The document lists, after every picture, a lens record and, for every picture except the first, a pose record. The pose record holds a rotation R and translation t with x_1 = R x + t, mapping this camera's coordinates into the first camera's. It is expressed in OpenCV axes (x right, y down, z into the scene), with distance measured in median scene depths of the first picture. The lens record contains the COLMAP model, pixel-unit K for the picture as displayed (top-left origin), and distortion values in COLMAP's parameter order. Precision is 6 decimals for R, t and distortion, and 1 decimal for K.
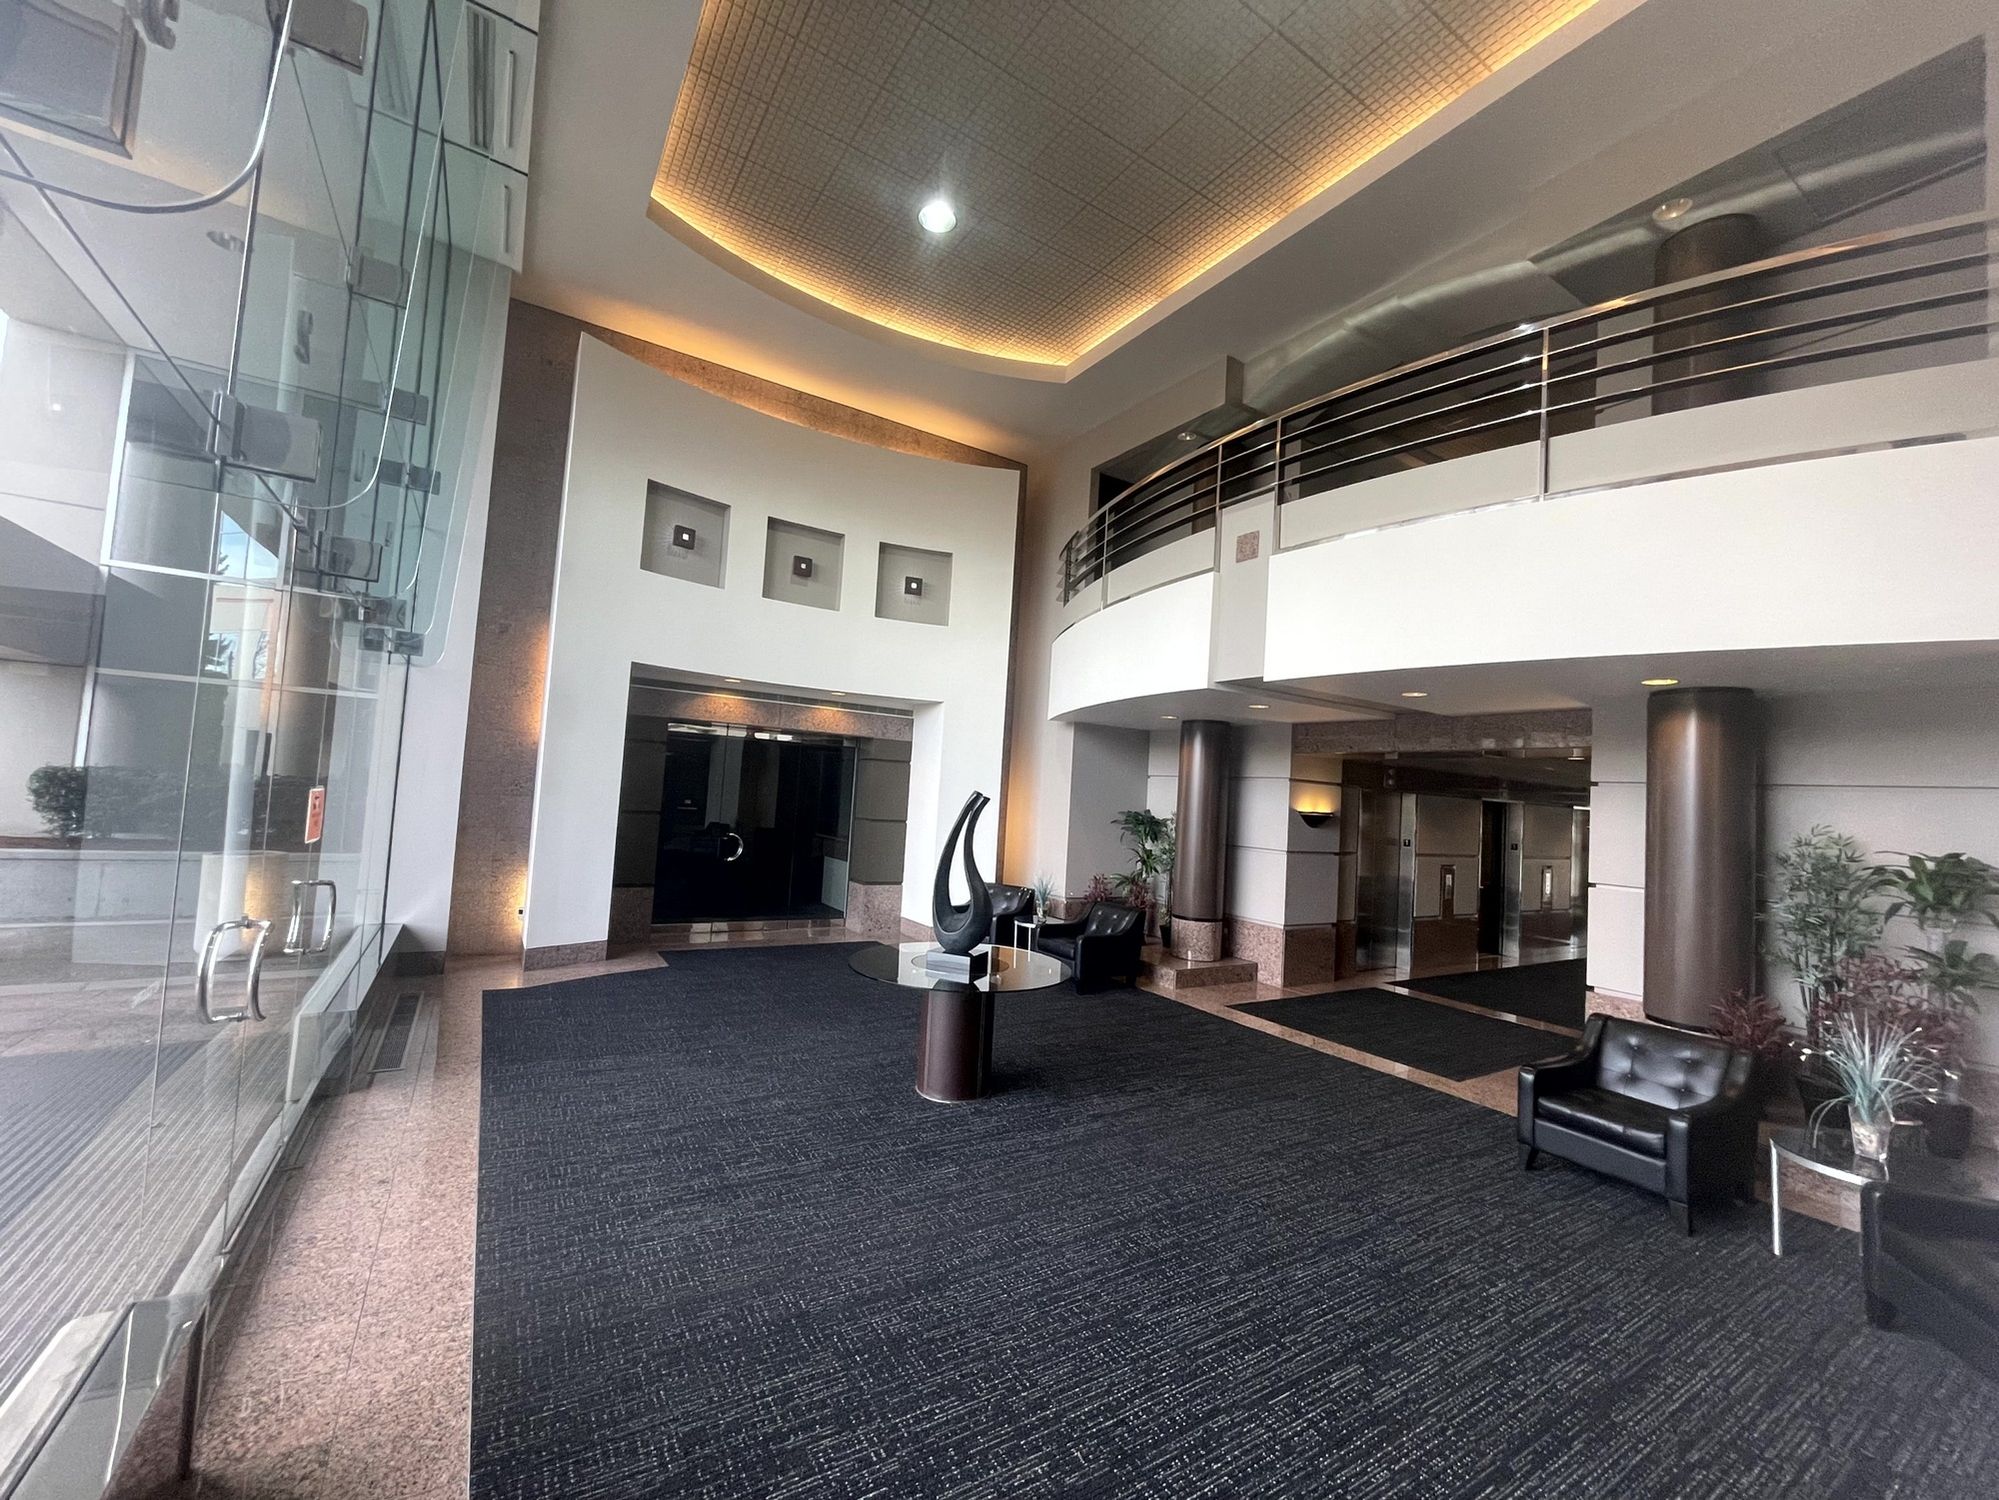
lens RADIAL K [[807.7, 0, 1000.6], [0, 807.7, 751.2], [0, 0, 1]] dist [0.000131, -0.000007]
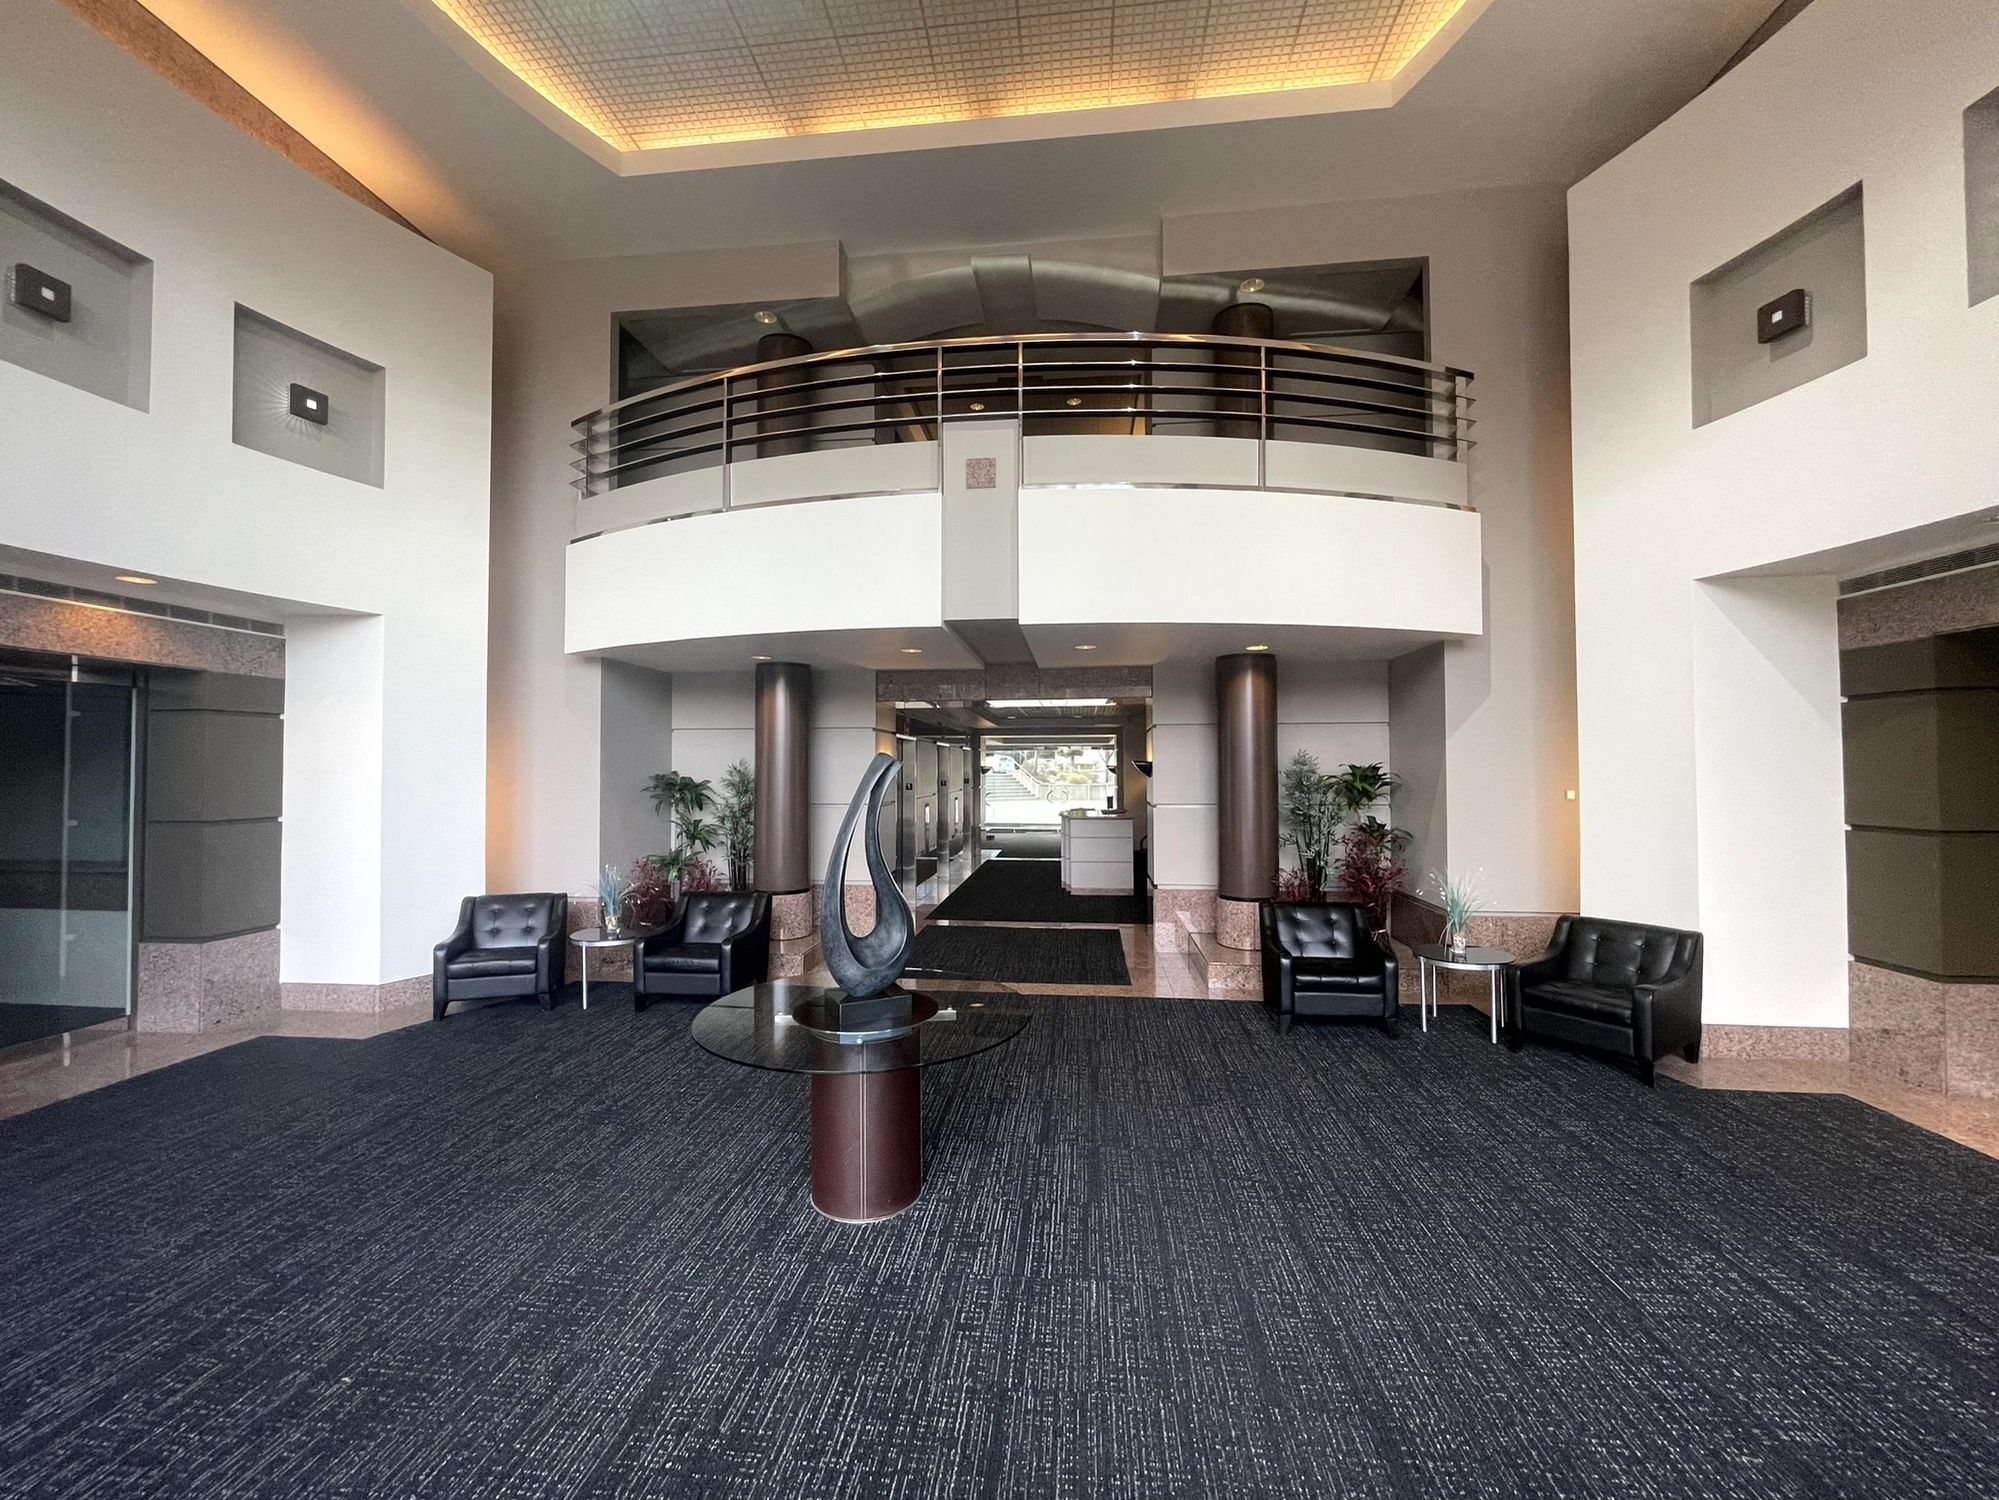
lens RADIAL K [[807.7, 0, 997.4], [0, 807.7, 748.6], [0, 0, 1]] dist [0.000131, -0.000007]
pose [[0.625873, -0.041720, 0.778808, -0.313823], [-0.003009, 0.998432, 0.055903, 0.004709], [-0.779919, -0.037331, 0.624766, 0.314458]]
